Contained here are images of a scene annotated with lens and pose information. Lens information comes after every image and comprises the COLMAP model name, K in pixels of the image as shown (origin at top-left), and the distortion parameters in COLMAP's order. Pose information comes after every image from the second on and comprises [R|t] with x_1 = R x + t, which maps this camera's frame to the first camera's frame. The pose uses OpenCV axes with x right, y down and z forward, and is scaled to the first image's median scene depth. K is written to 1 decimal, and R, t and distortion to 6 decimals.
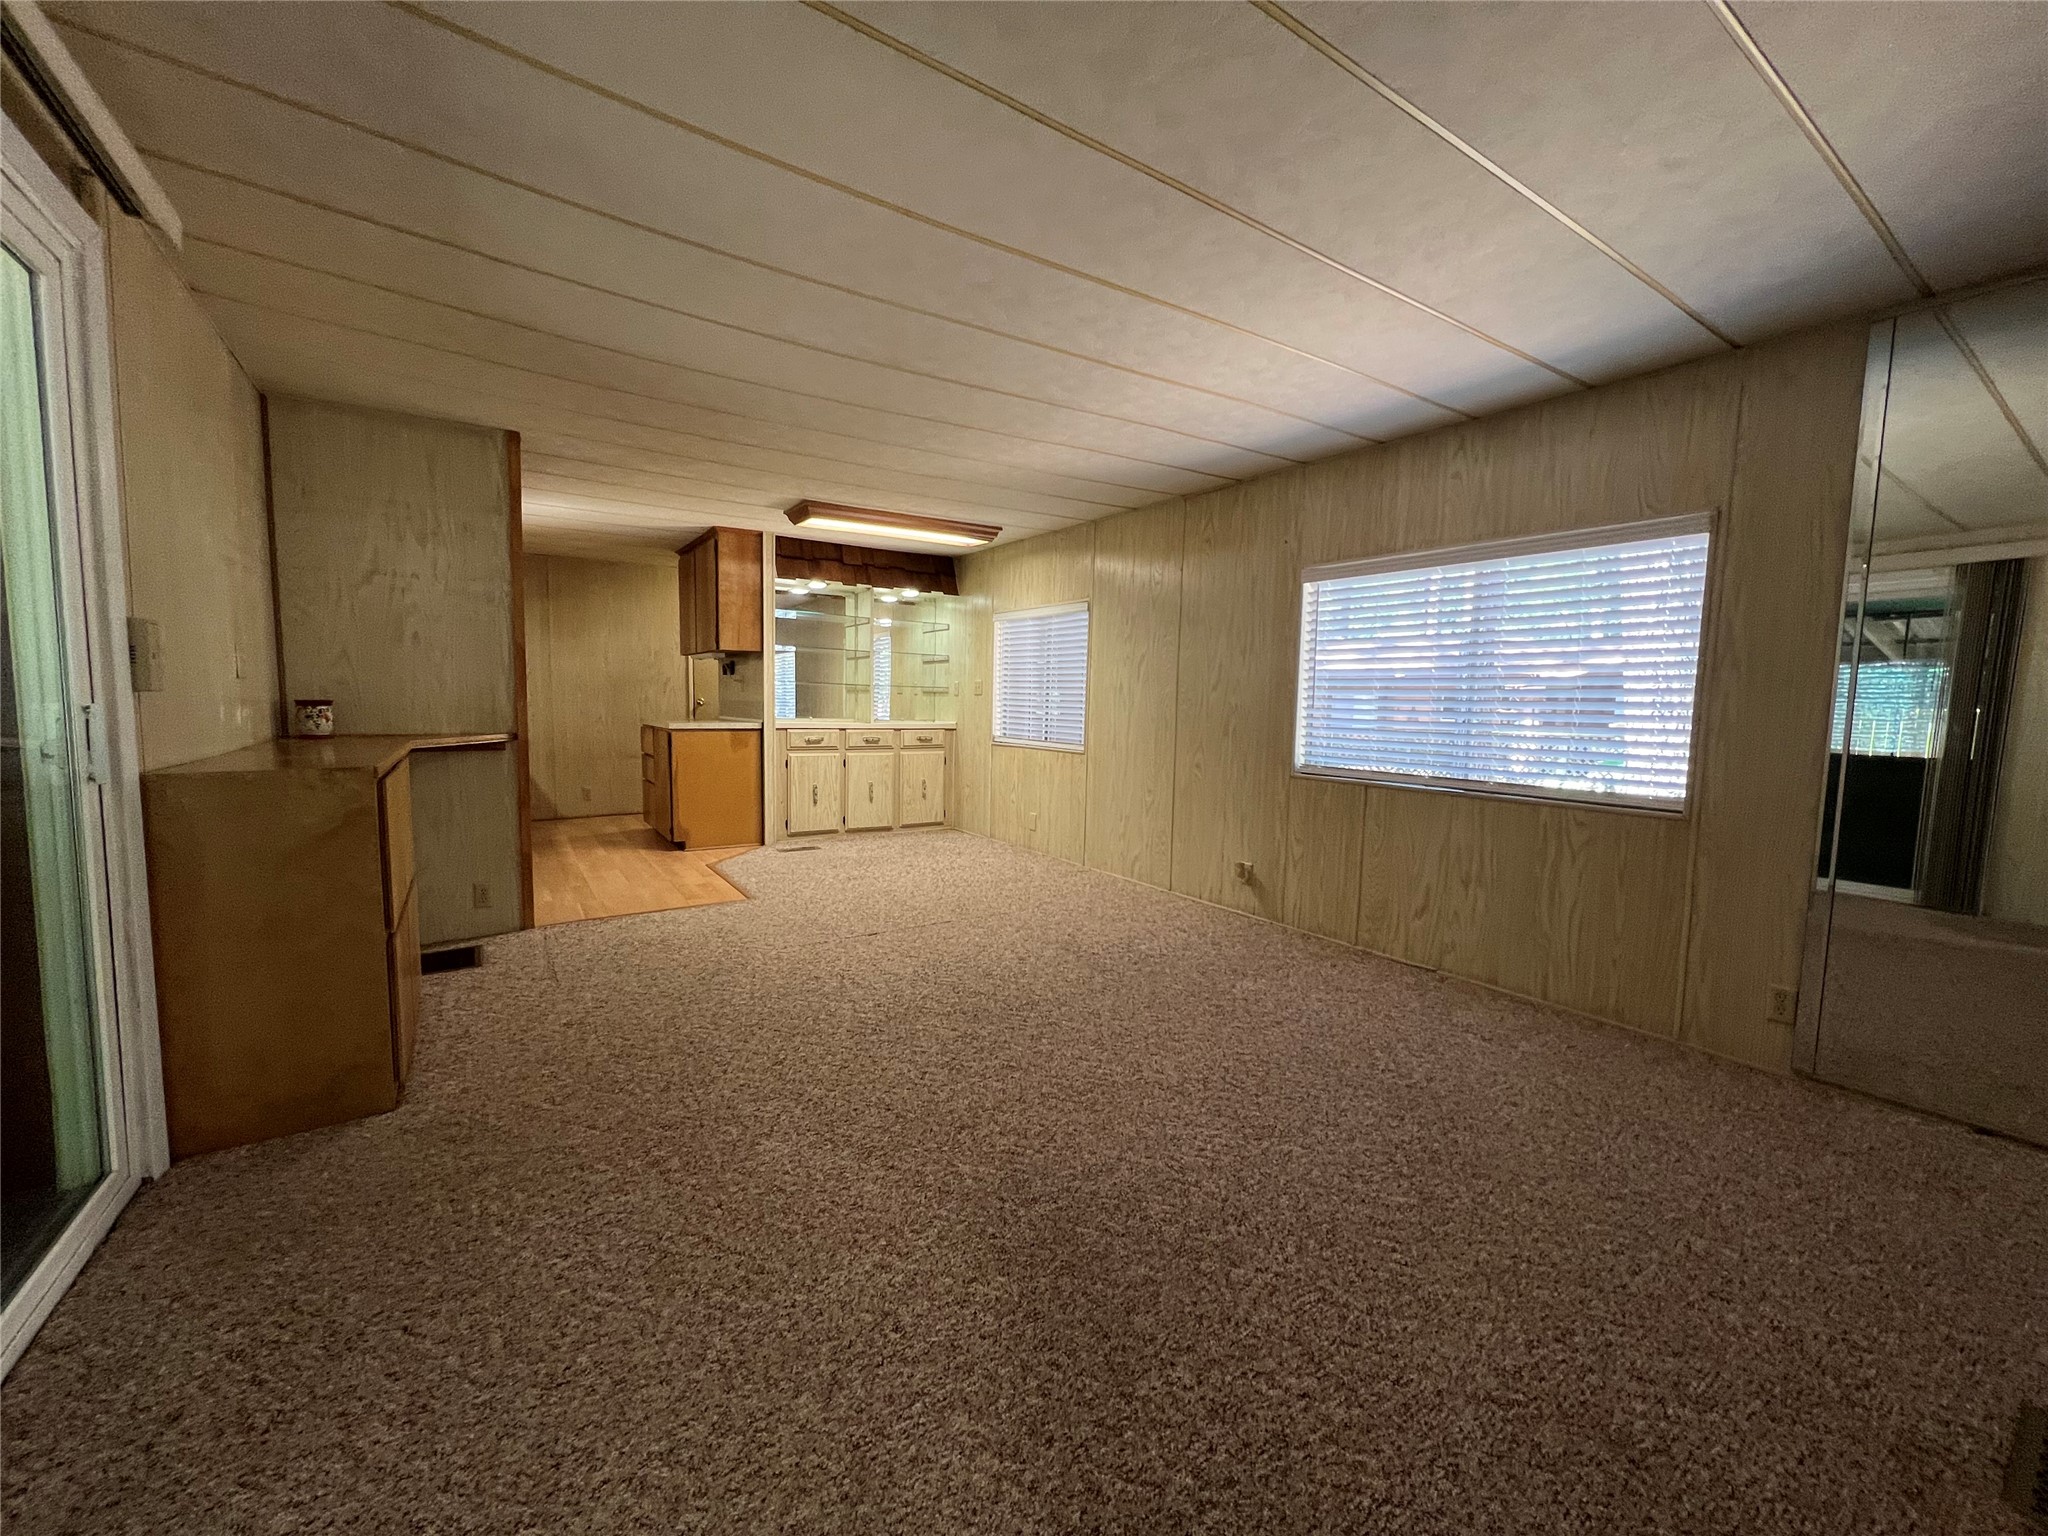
lens RADIAL K [[814.2, 0, 1026.5], [0, 814.2, 772.3], [0, 0, 1]] dist [-0.001754, 0.000724]
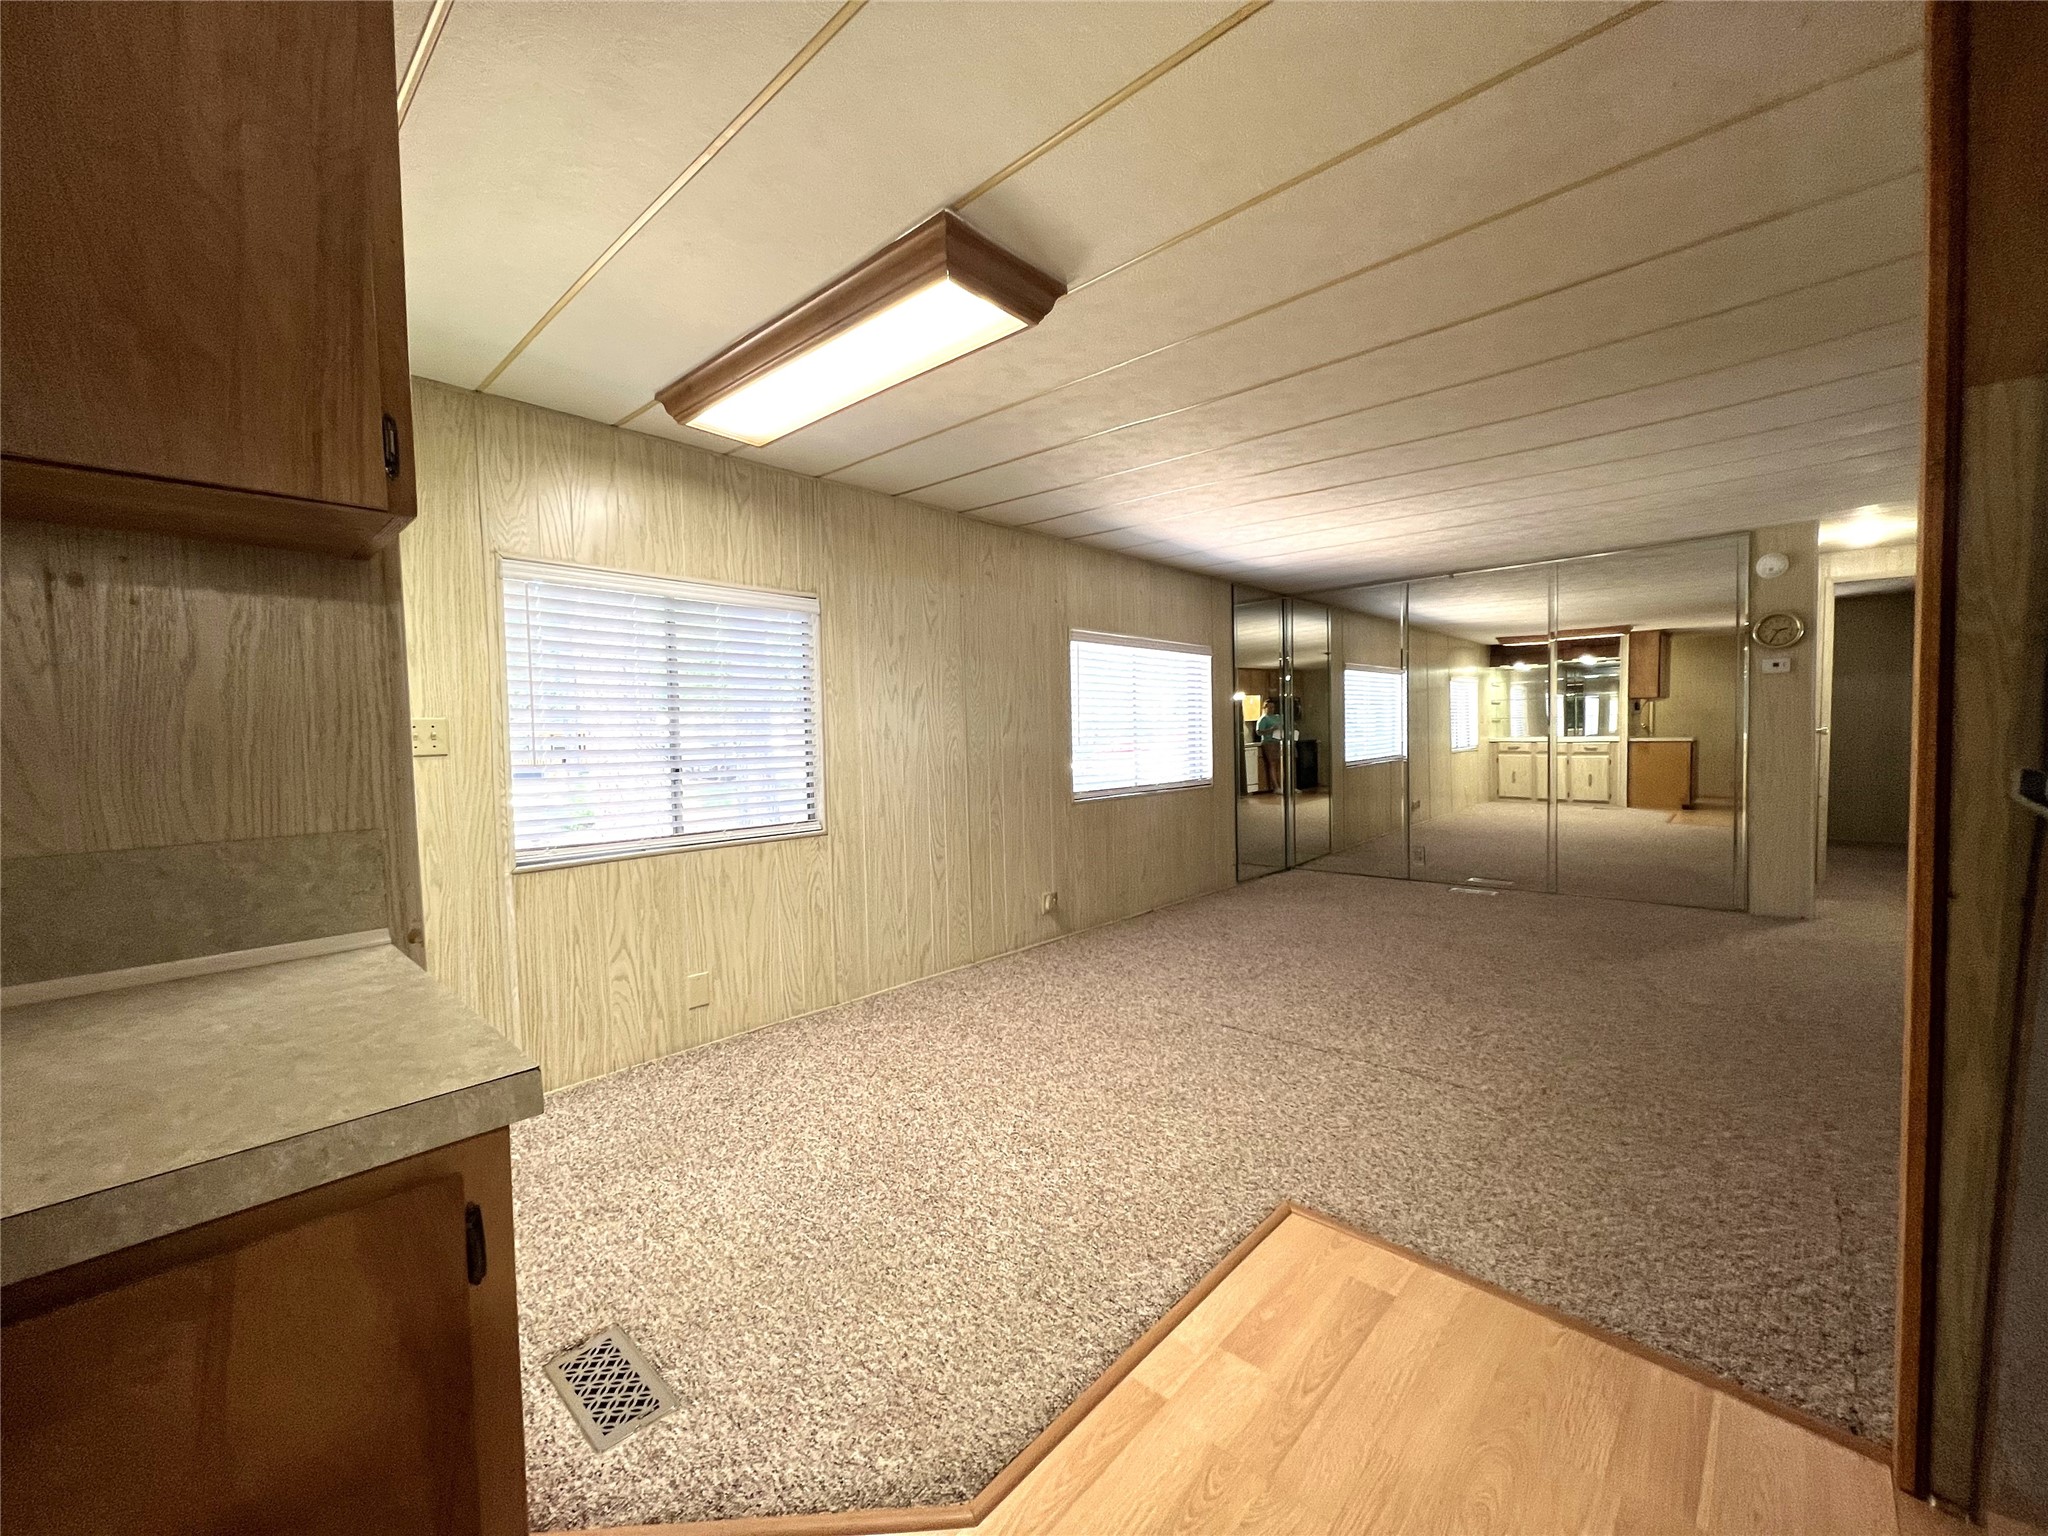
lens RADIAL K [[814.2, 0, 1026.5], [0, 814.2, 772.3], [0, 0, 1]] dist [-0.001754, 0.000724]
pose [[-0.231888, -0.061093, 0.970822, -0.788135], [0.104879, 0.990638, 0.087391, -0.148603], [-0.967072, 0.122084, -0.223309, 1.317039]]
